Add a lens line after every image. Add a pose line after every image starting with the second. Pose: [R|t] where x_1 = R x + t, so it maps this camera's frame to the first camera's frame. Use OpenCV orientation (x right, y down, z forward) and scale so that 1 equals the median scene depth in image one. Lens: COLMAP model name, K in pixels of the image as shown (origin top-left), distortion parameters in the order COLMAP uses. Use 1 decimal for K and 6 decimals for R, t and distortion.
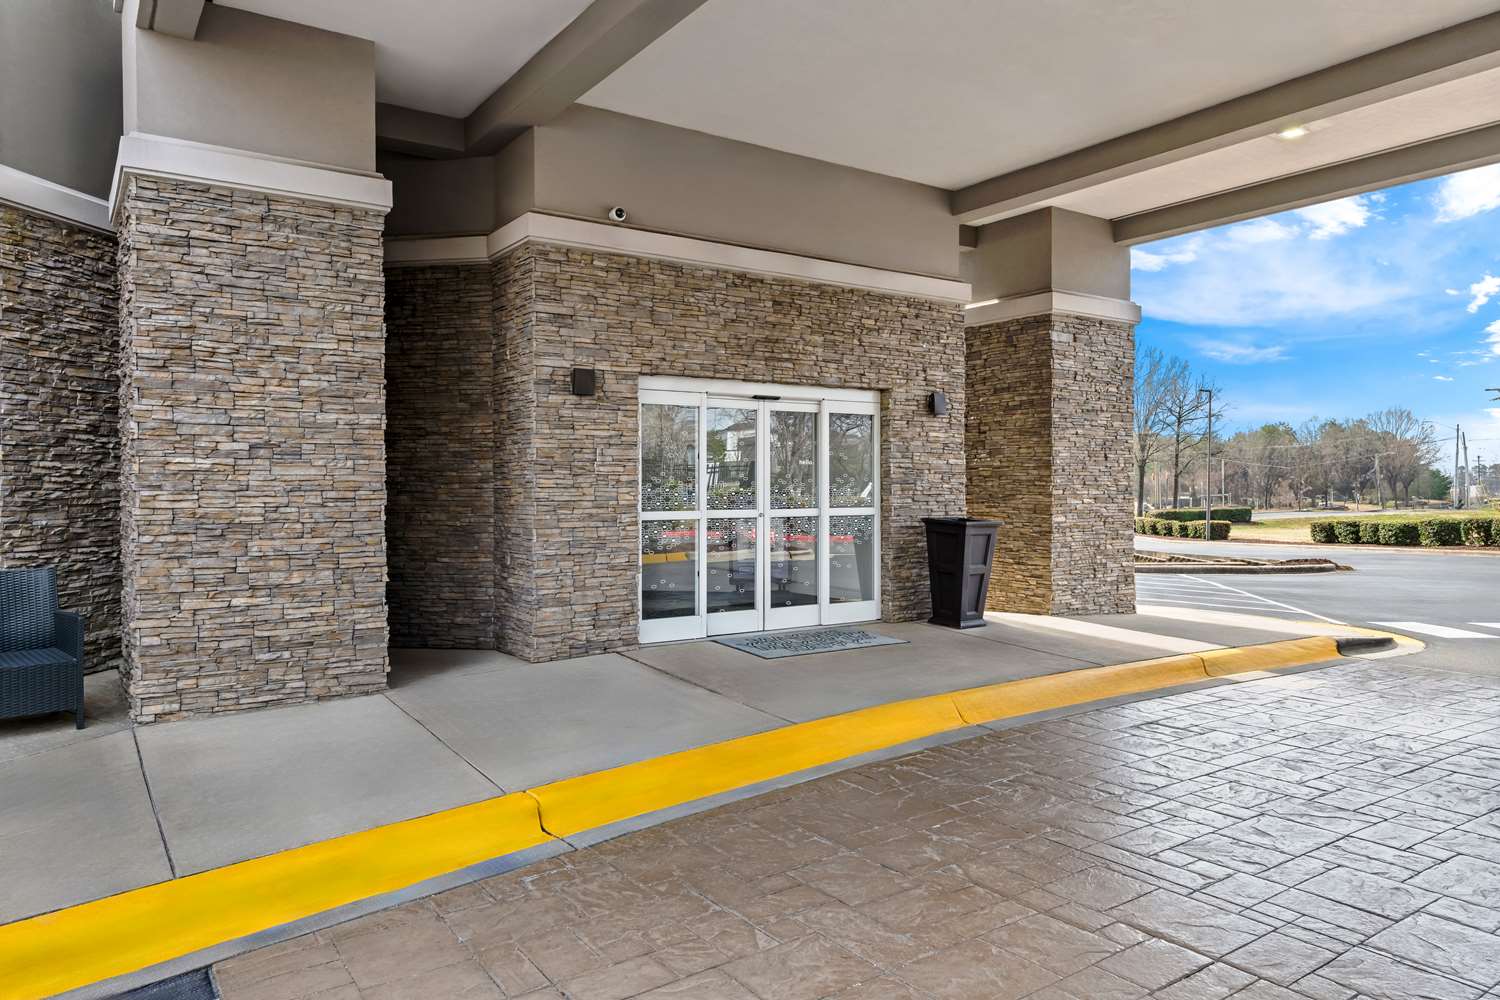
lens RADIAL K [[1010.5, 0, 750.0], [0, 1010.5, 500.0], [0, 0, 1]] dist [-0.001419, -0.001404]
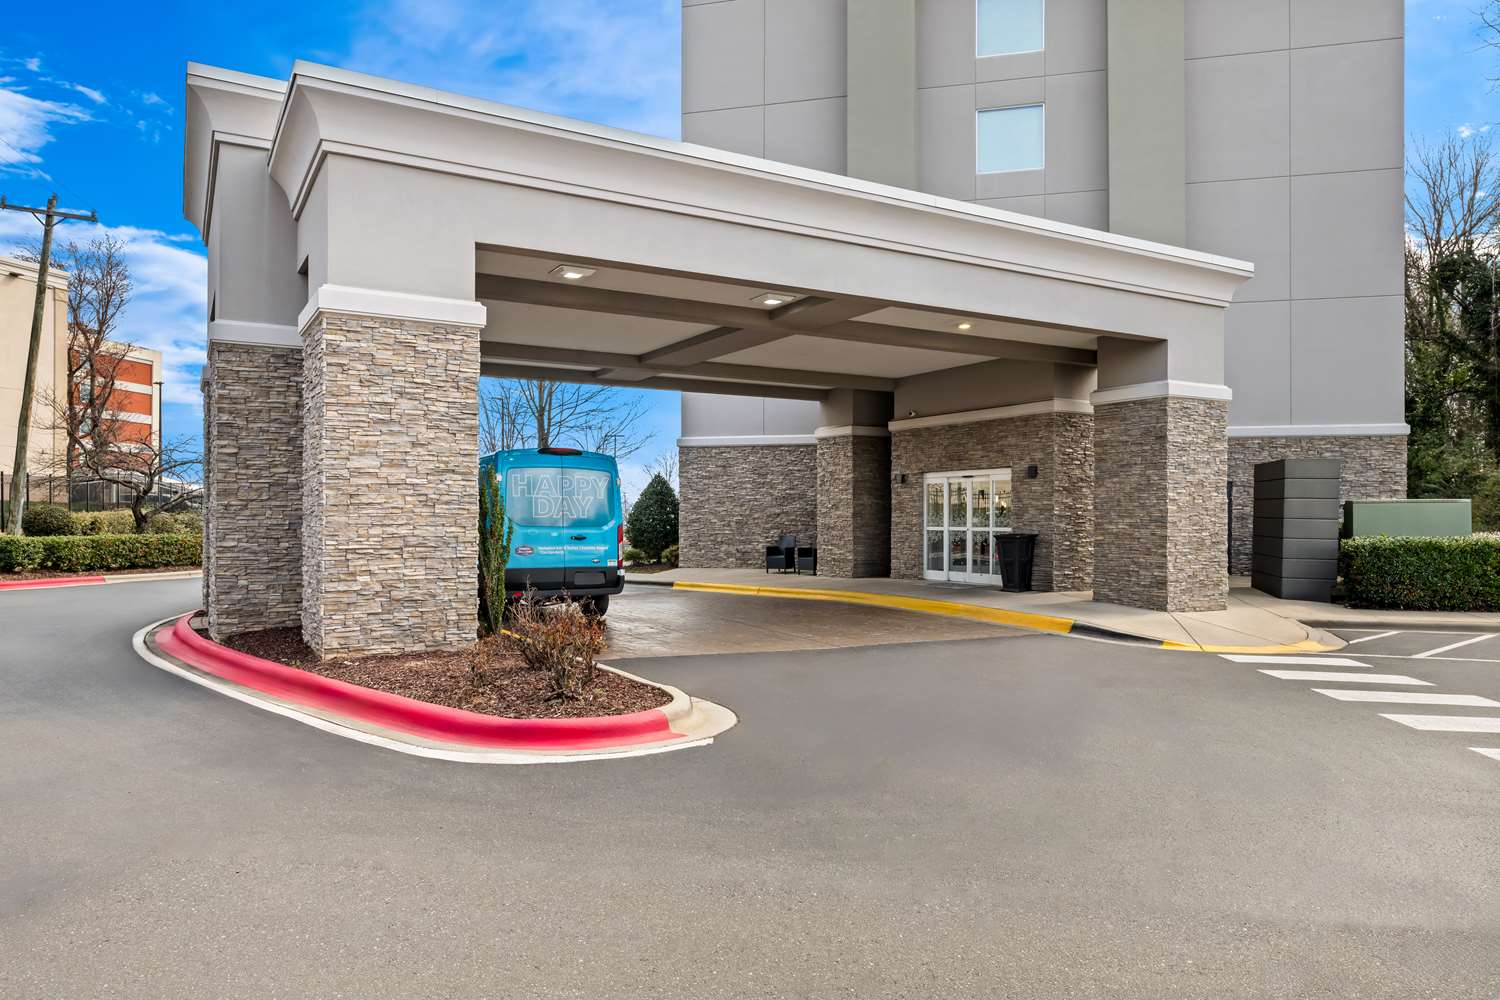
lens RADIAL K [[1010.5, 0, 750.0], [0, 1010.5, 500.0], [0, 0, 1]] dist [-0.001419, -0.001404]
pose [[-0.087175, -0.014159, -0.996092, 2.170921], [-0.011396, 0.999848, -0.013215, -0.014685], [0.996128, 0.010199, -0.087324, 0.692215]]
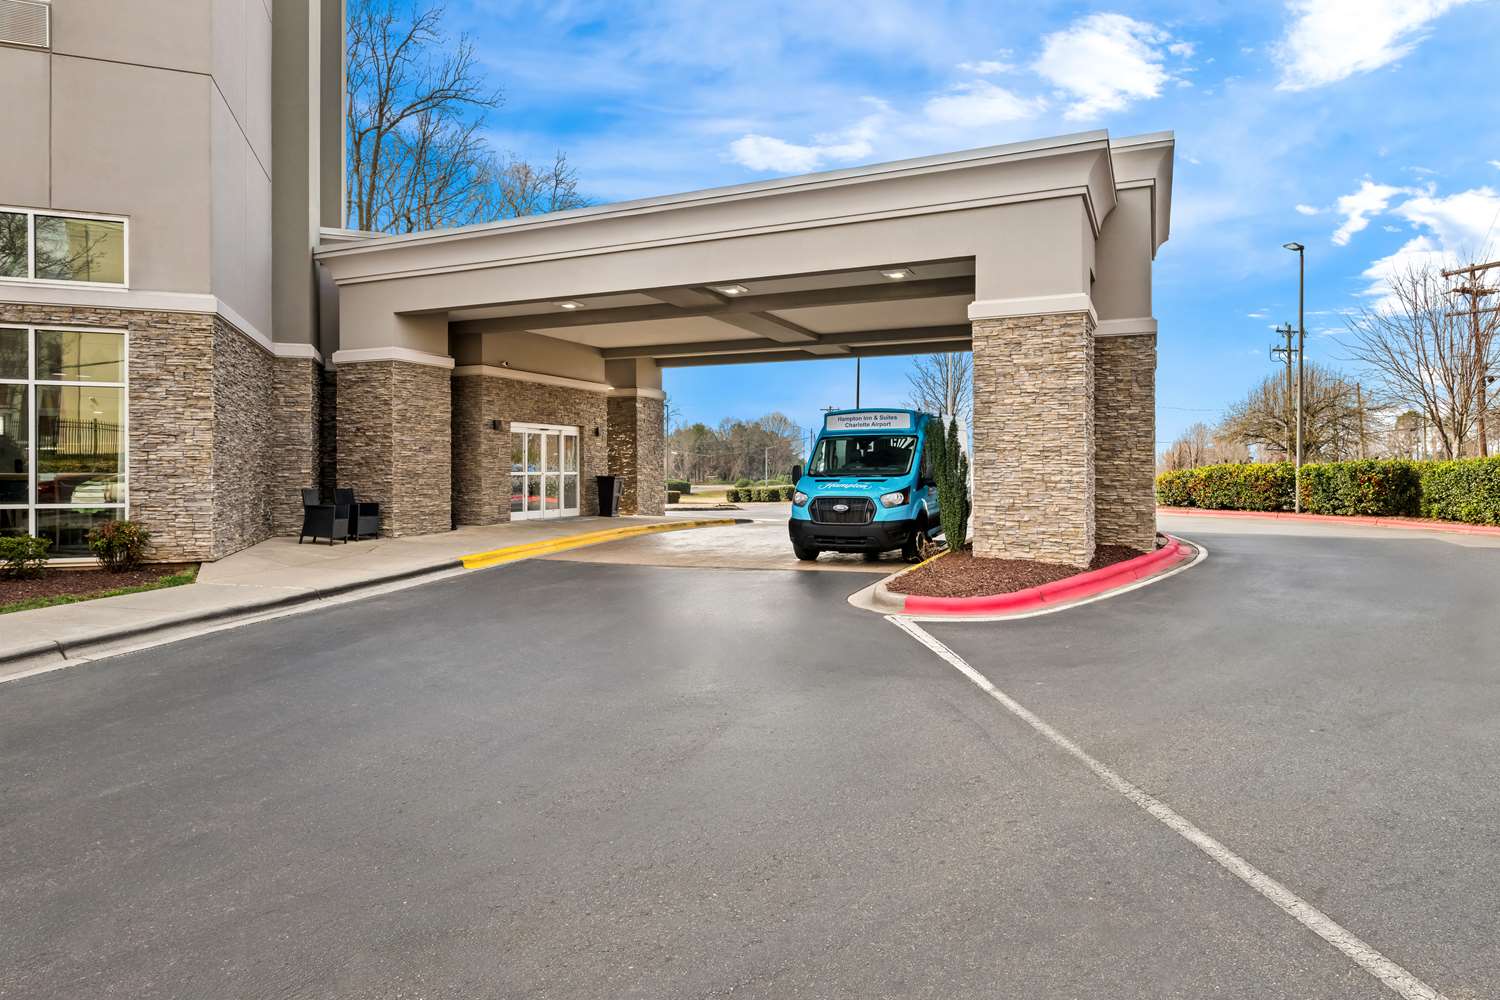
lens RADIAL K [[886.4, 0, 753.7], [0, 886.4, 473.2], [0, 0, 1]] dist [-0.000119, -0.000043]
pose [[0.858599, -0.000022, 0.512648, -0.673295], [0.005022, 0.999952, -0.008369, 0.033508], [-0.512623, 0.009760, 0.858558, -1.211134]]
